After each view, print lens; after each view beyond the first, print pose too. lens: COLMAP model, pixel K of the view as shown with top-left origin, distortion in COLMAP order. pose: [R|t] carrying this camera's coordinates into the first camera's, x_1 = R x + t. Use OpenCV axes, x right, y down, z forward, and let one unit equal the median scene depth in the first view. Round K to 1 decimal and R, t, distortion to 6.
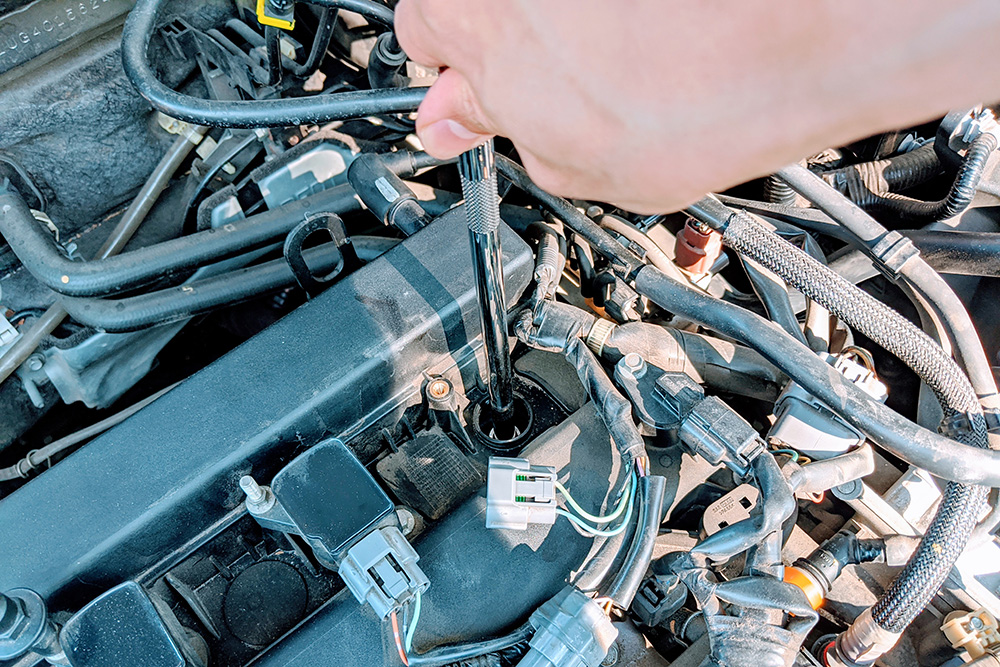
lens RADIAL K [[834.2, 0, 480.6], [0, 834.2, 358.8], [0, 0, 1]] dist [0.035339, -0.122330]
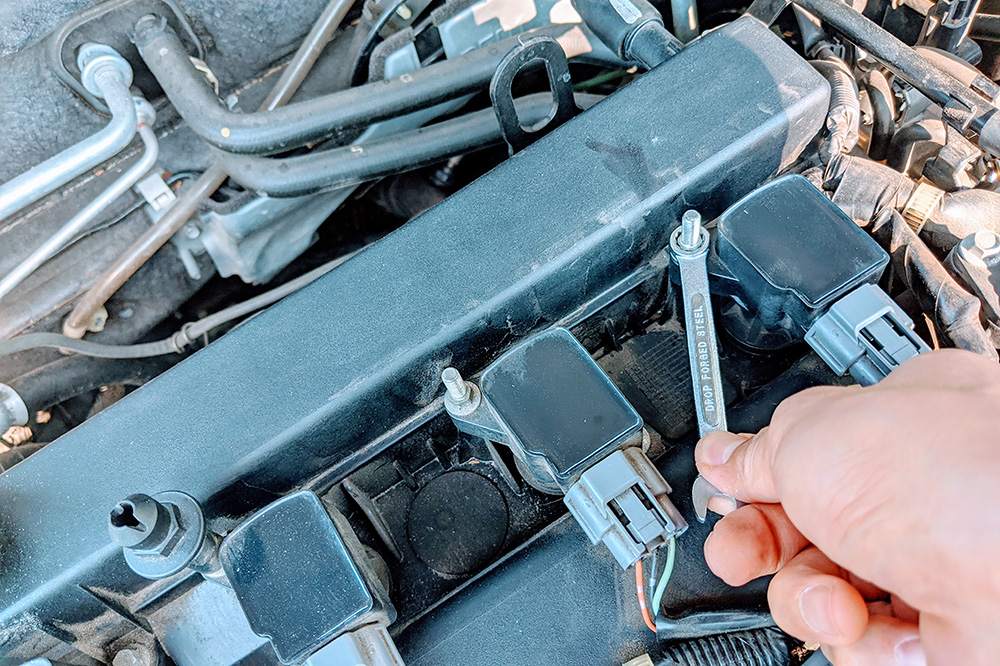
lens RADIAL K [[834.2, 0, 470.2], [0, 834.2, 338.4], [0, 0, 1]] dist [0.035339, -0.122330]
pose [[0.985005, 0.058124, -0.162443, -0.116611], [-0.042033, 0.994019, 0.100794, 0.028944], [0.167330, -0.092455, 0.981556, 0.208467]]
